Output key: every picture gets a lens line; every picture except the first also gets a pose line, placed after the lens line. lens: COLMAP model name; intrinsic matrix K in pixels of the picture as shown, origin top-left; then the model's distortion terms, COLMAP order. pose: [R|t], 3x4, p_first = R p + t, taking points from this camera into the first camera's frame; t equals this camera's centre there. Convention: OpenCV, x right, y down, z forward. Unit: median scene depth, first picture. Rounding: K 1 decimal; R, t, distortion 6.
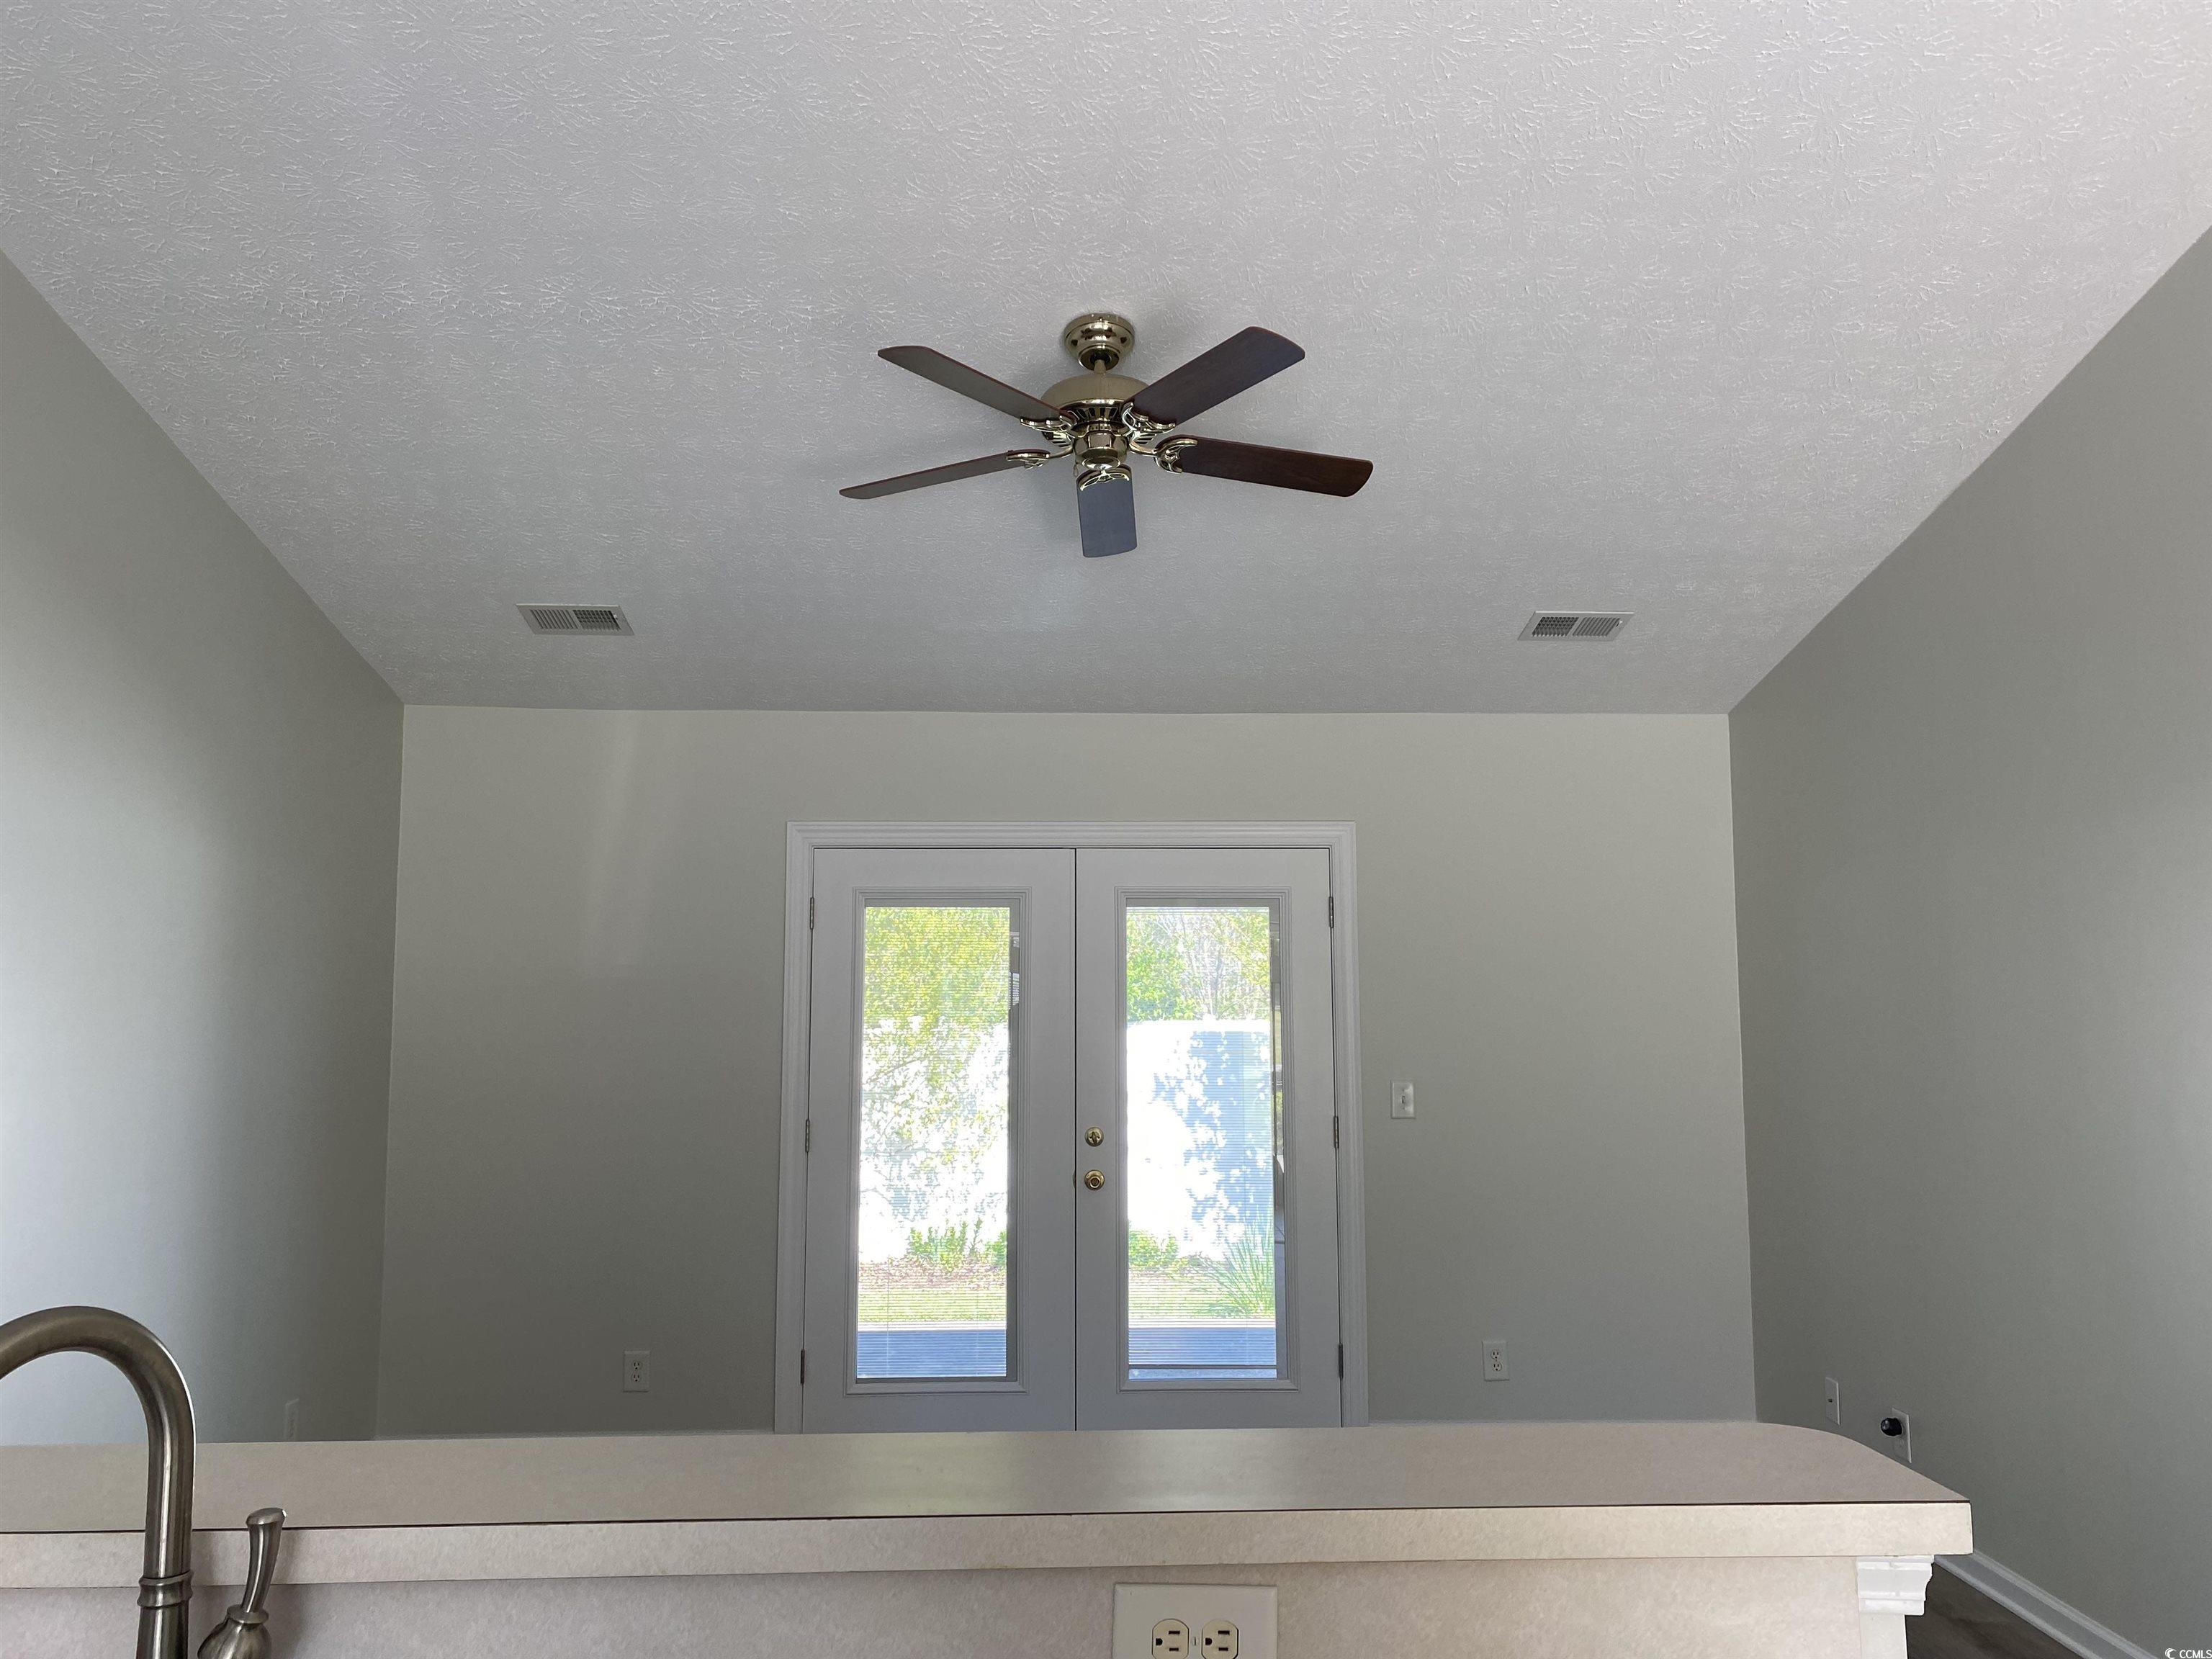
lens RADIAL K [[1702.1, 0, 1112.4], [0, 1702.1, 812.3], [0, 0, 1]] dist [0.049886, -0.064024]
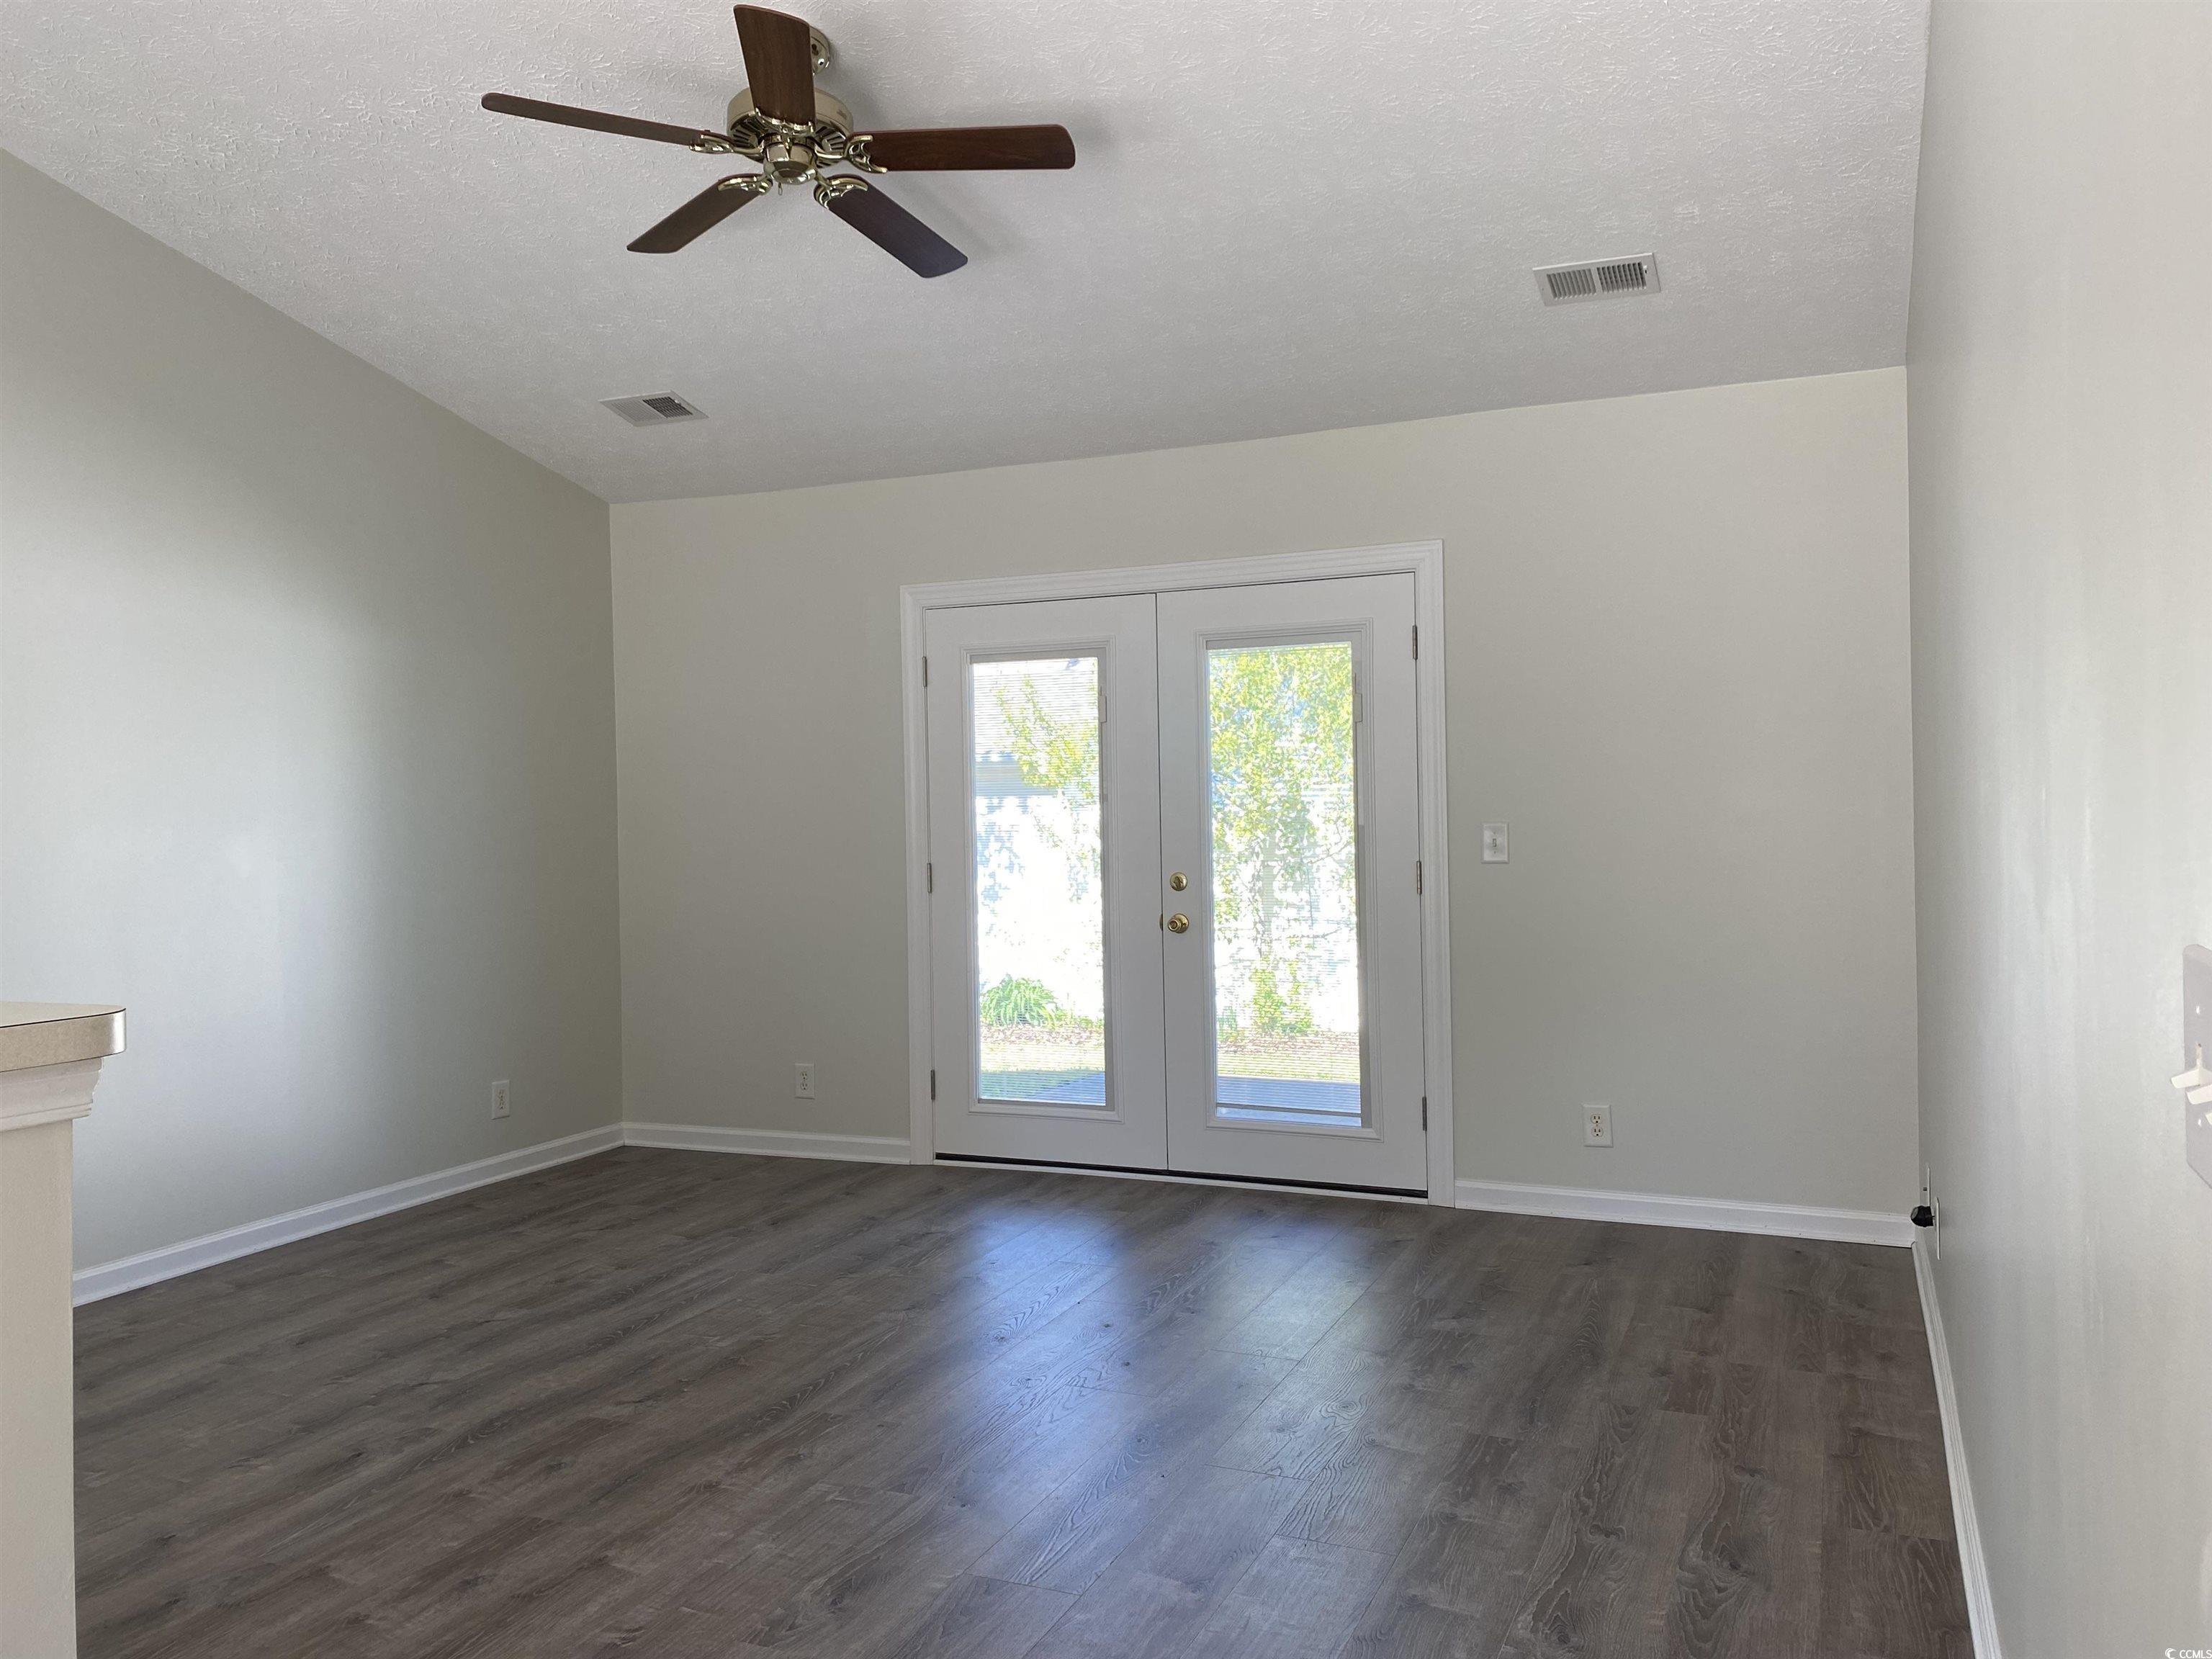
lens RADIAL K [[1702.1, 0, 1100.0], [0, 1702.1, 834.1], [0, 0, 1]] dist [0.049886, -0.064024]
pose [[0.897634, -0.007020, -0.440685, 0.391985], [0.062986, 0.991654, 0.112499, 0.048184], [0.436217, -0.128740, 0.890584, 0.095587]]
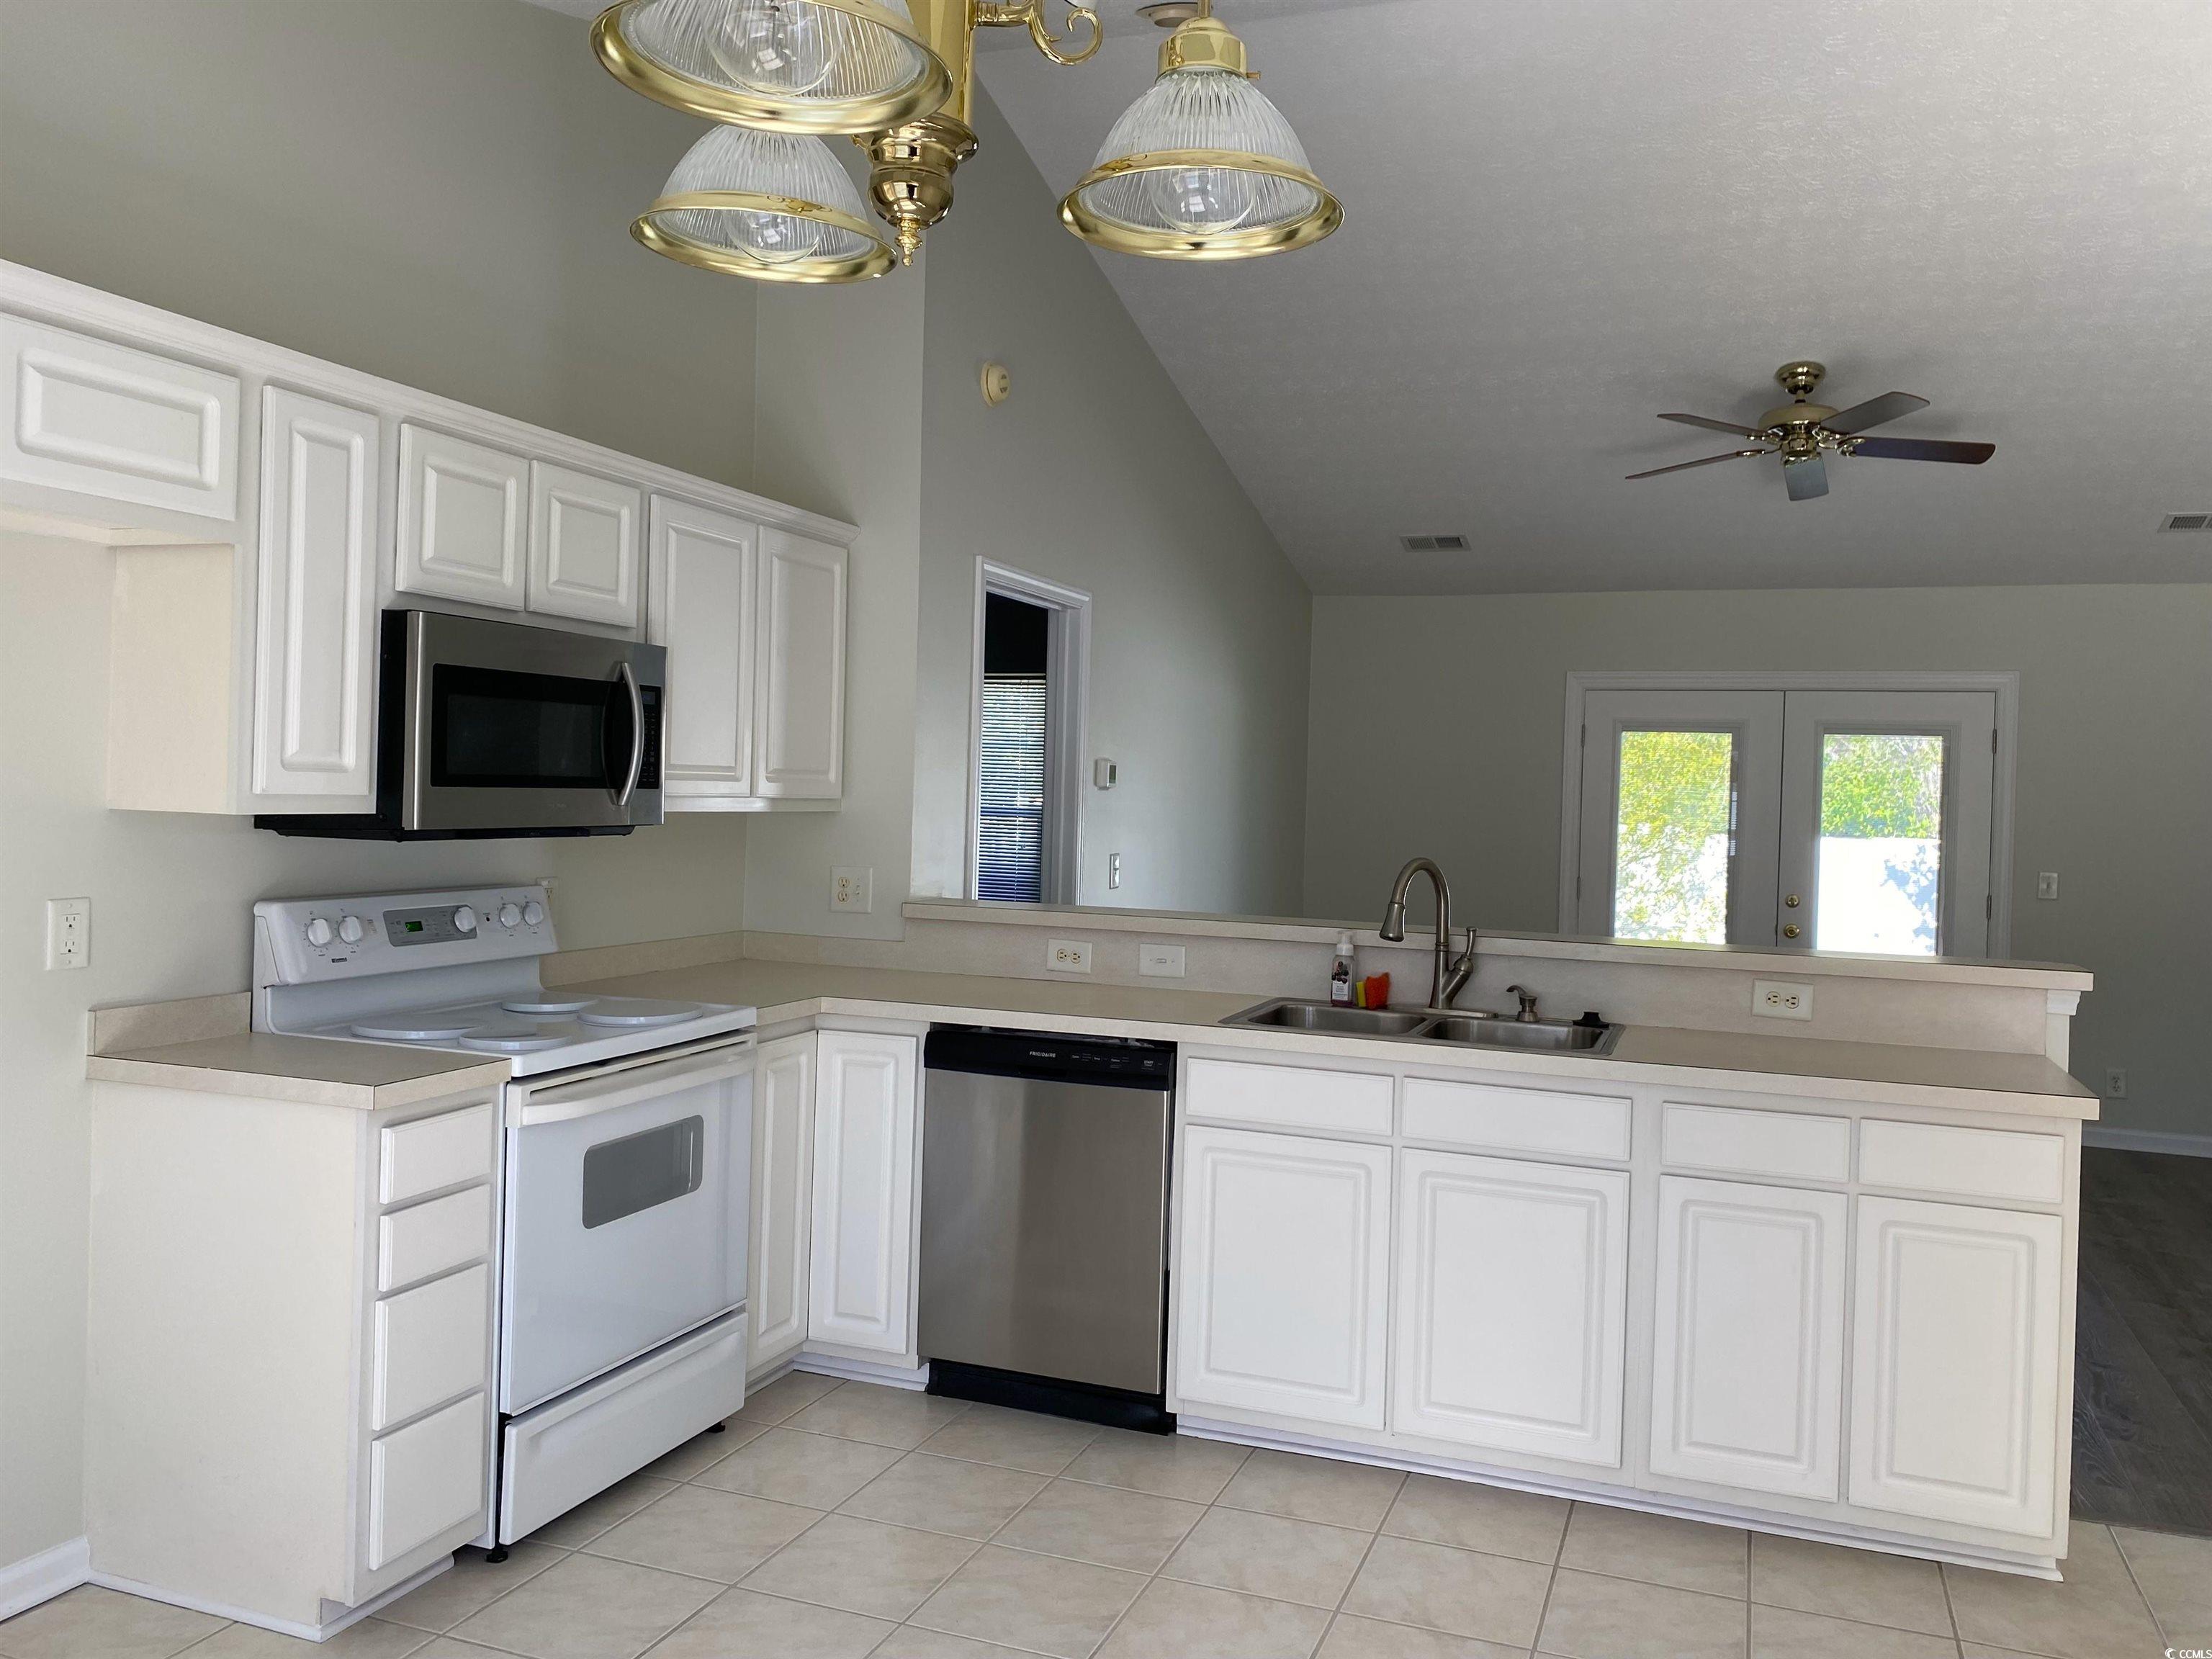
lens RADIAL K [[1702.1, 0, 1121.4], [0, 1702.1, 815.7], [0, 0, 1]] dist [0.049886, -0.064024]
pose [[0.918241, 0.034533, -0.394514, 0.036736], [0.009856, 0.993890, 0.109938, -0.036997], [0.395900, -0.104838, 0.912290, -0.487312]]
